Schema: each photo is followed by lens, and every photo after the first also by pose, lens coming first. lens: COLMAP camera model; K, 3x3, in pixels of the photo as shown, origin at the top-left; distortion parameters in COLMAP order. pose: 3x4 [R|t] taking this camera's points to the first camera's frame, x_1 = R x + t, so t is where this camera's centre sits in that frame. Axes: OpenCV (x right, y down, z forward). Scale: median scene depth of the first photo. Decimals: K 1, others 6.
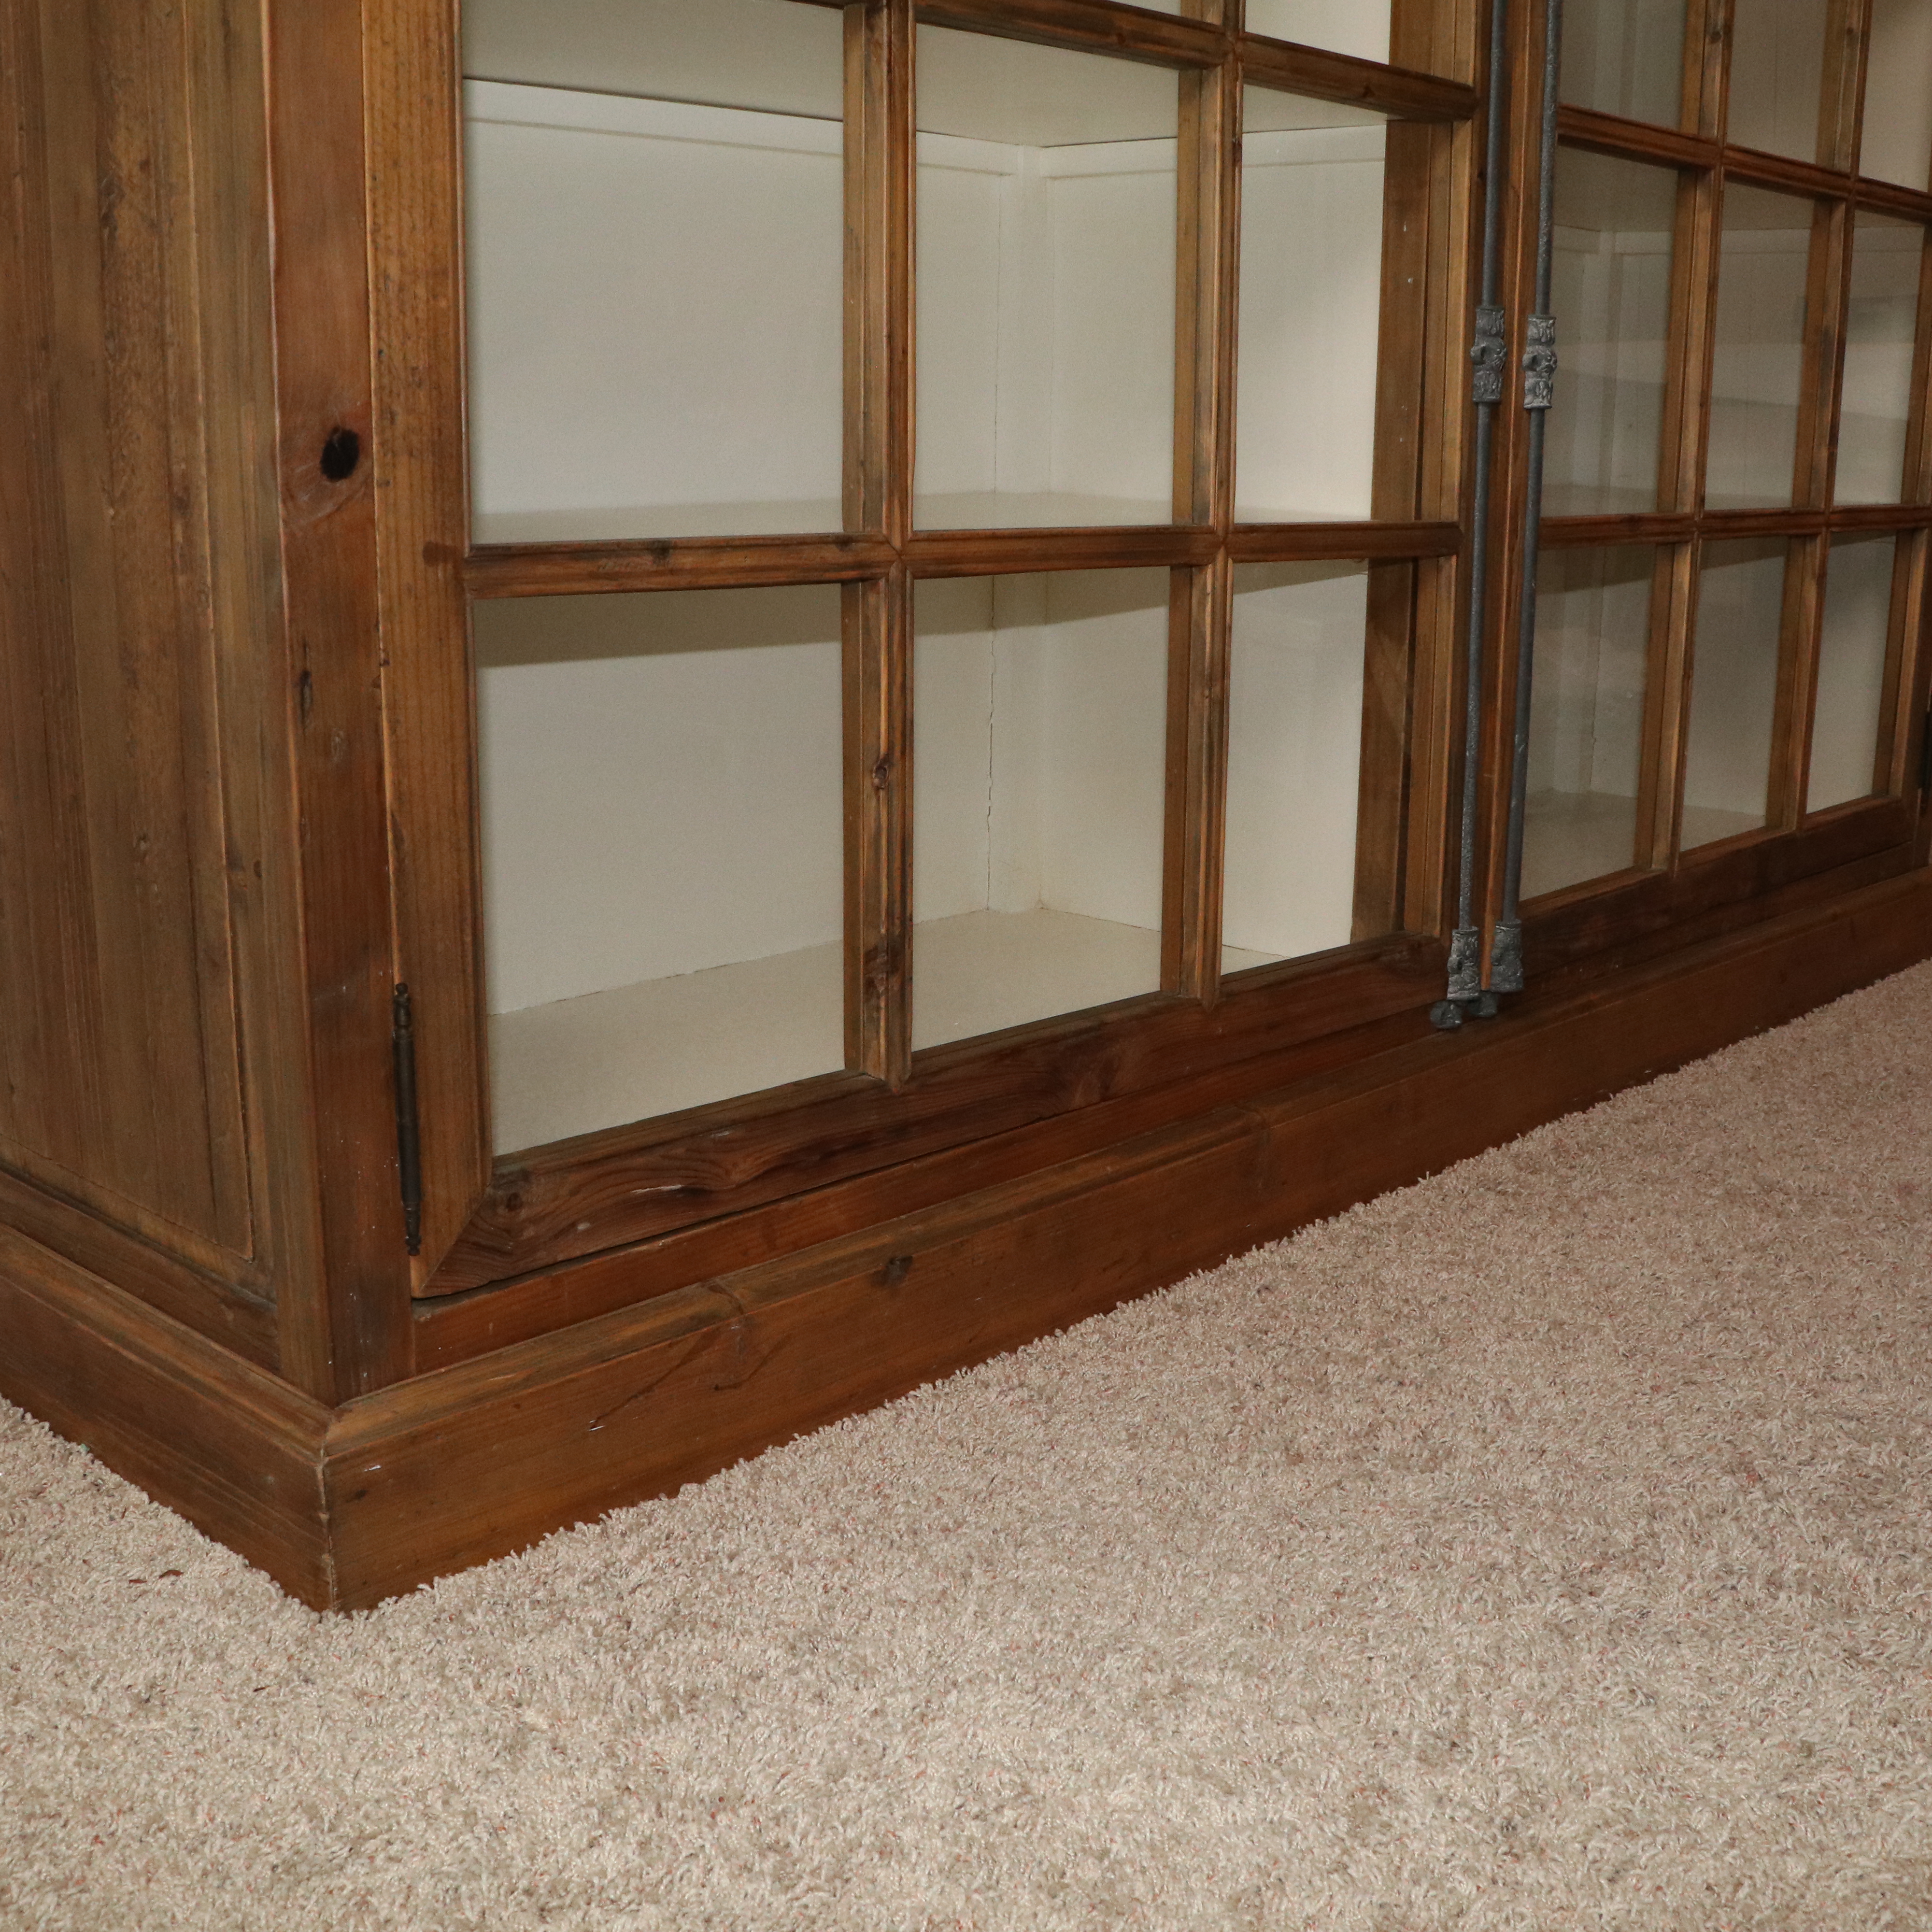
lens RADIAL K [[2317.4, 0, 966.0], [0, 2317.4, 966.0], [0, 0, 1]] dist [-0.188865, 0.112803]
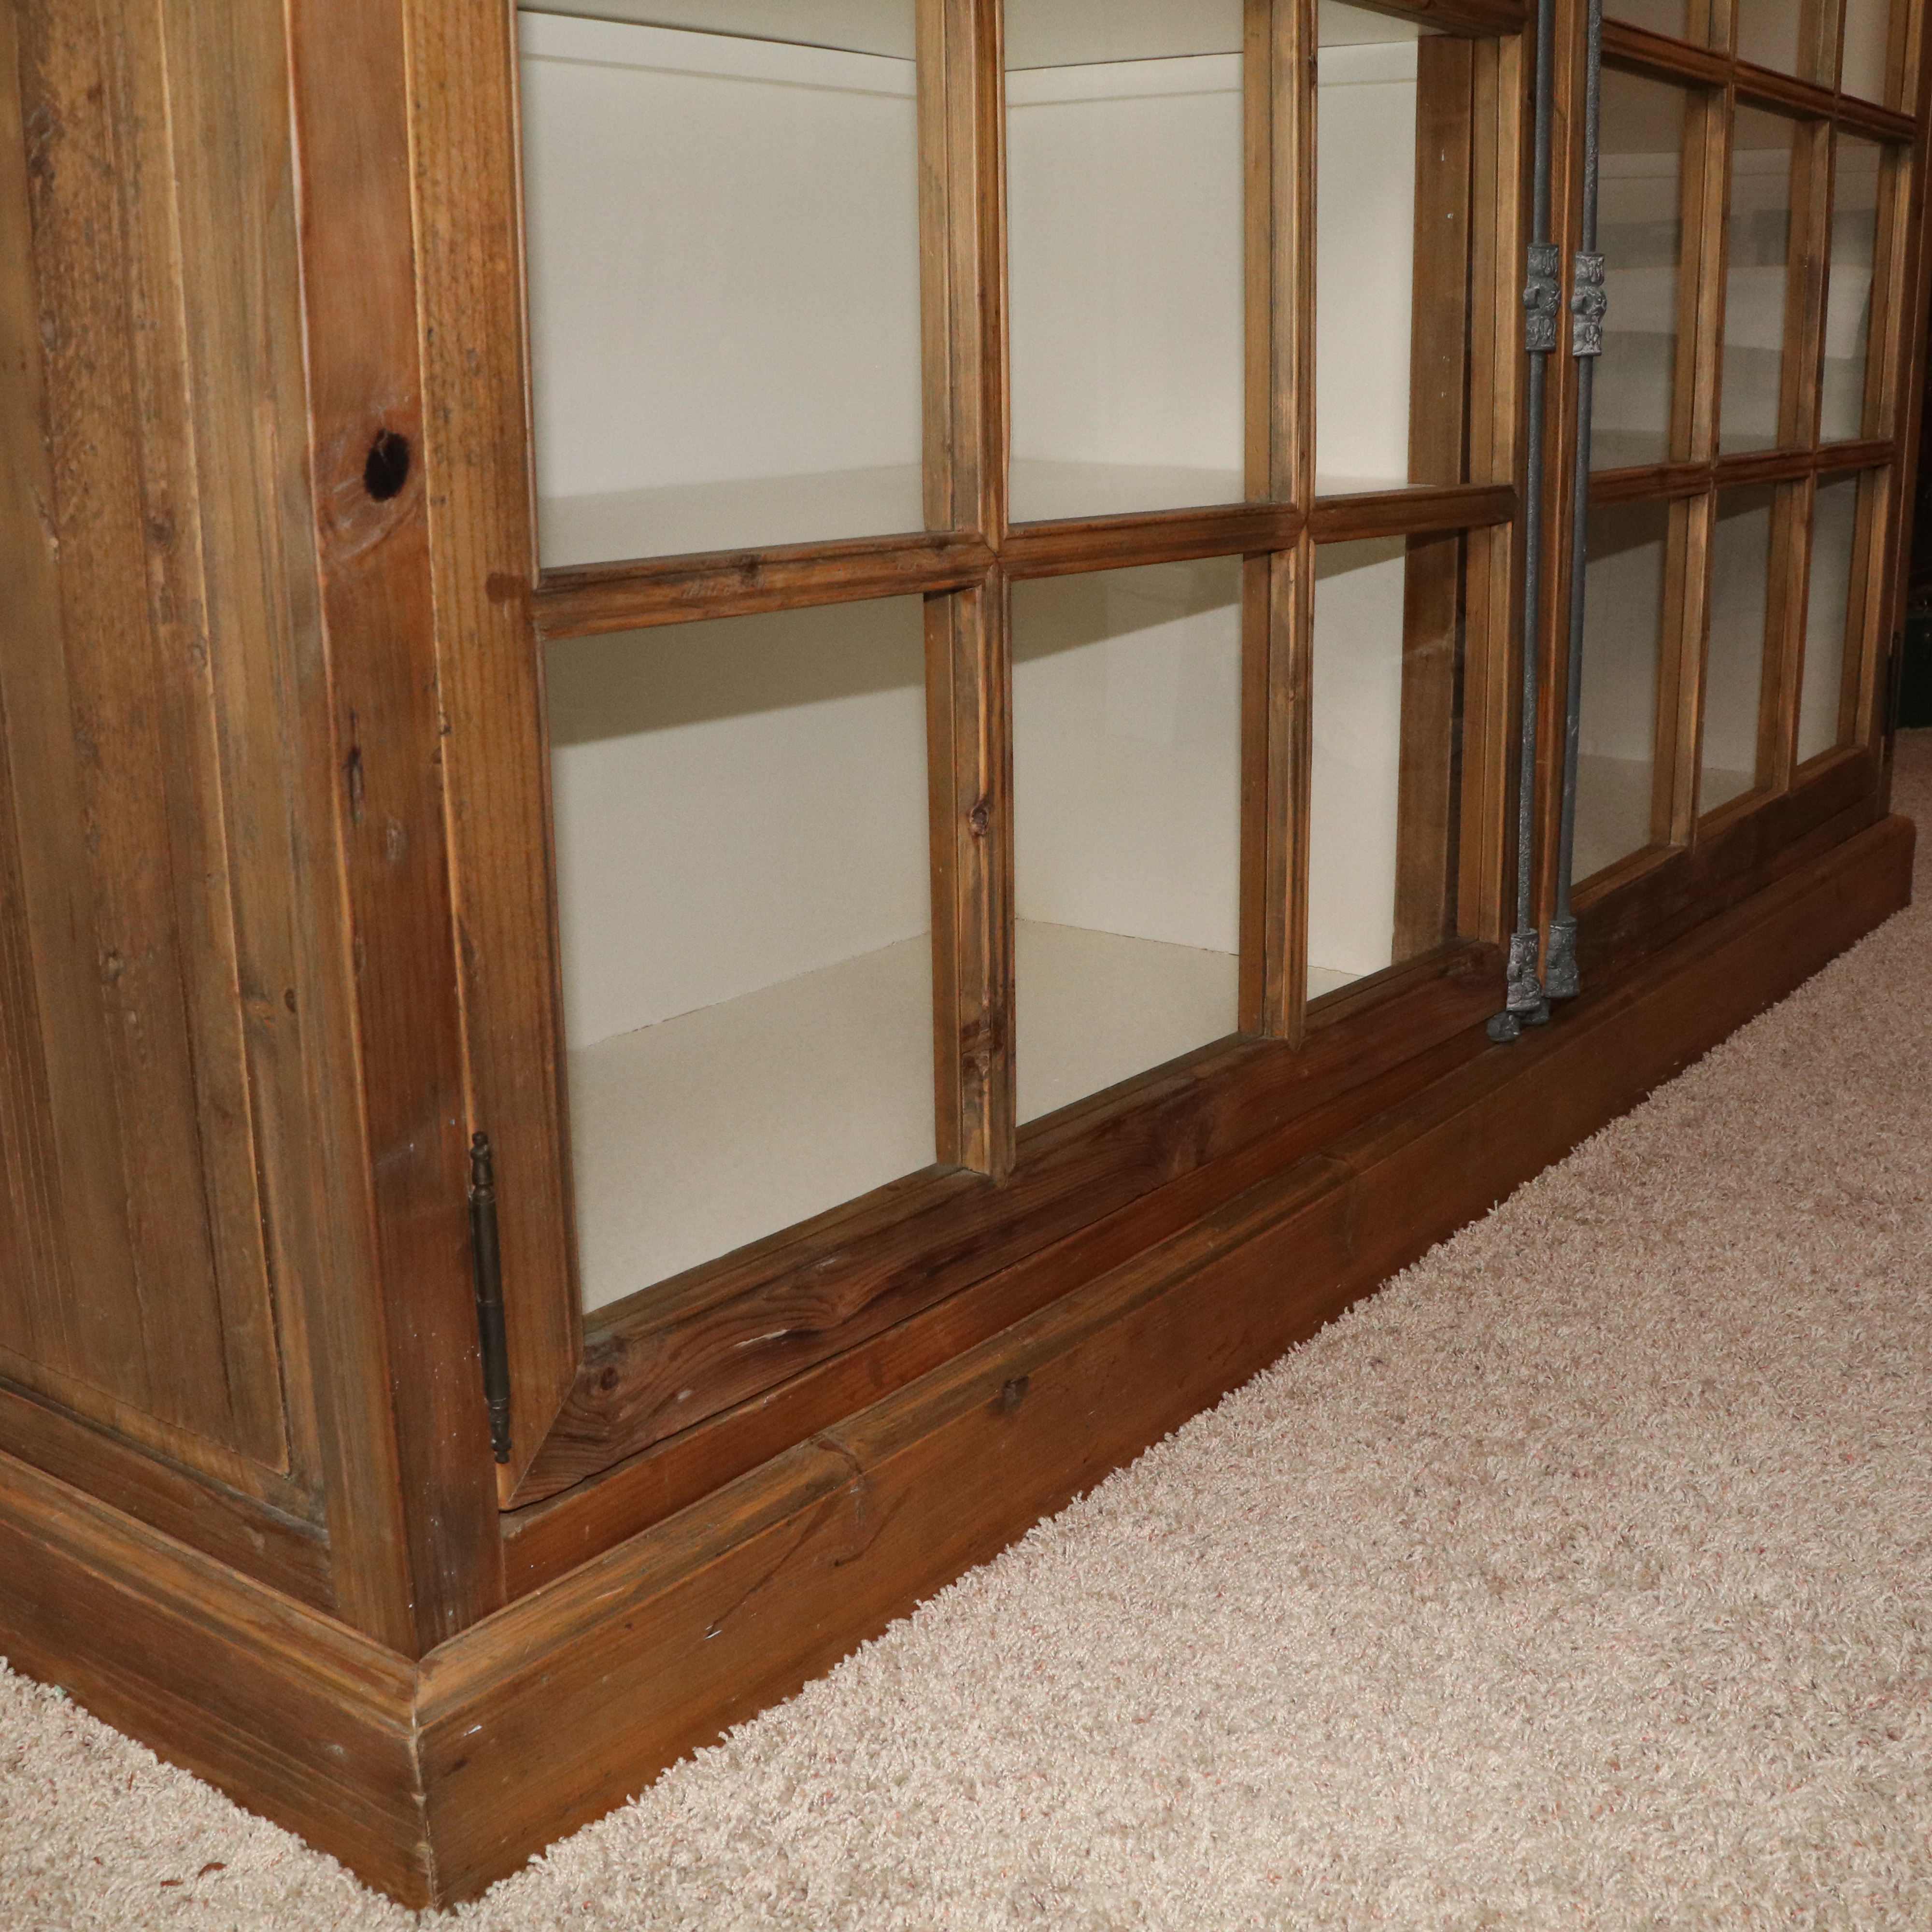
lens RADIAL K [[2329.5, 0, 964.1], [0, 2329.5, 956.6], [0, 0, 1]] dist [-0.185124, 0.114588]
pose [[0.993686, -0.050221, 0.100326, -0.136613], [0.048131, 0.998573, 0.023150, -0.055218], [-0.101346, -0.018175, 0.994685, 0.166430]]
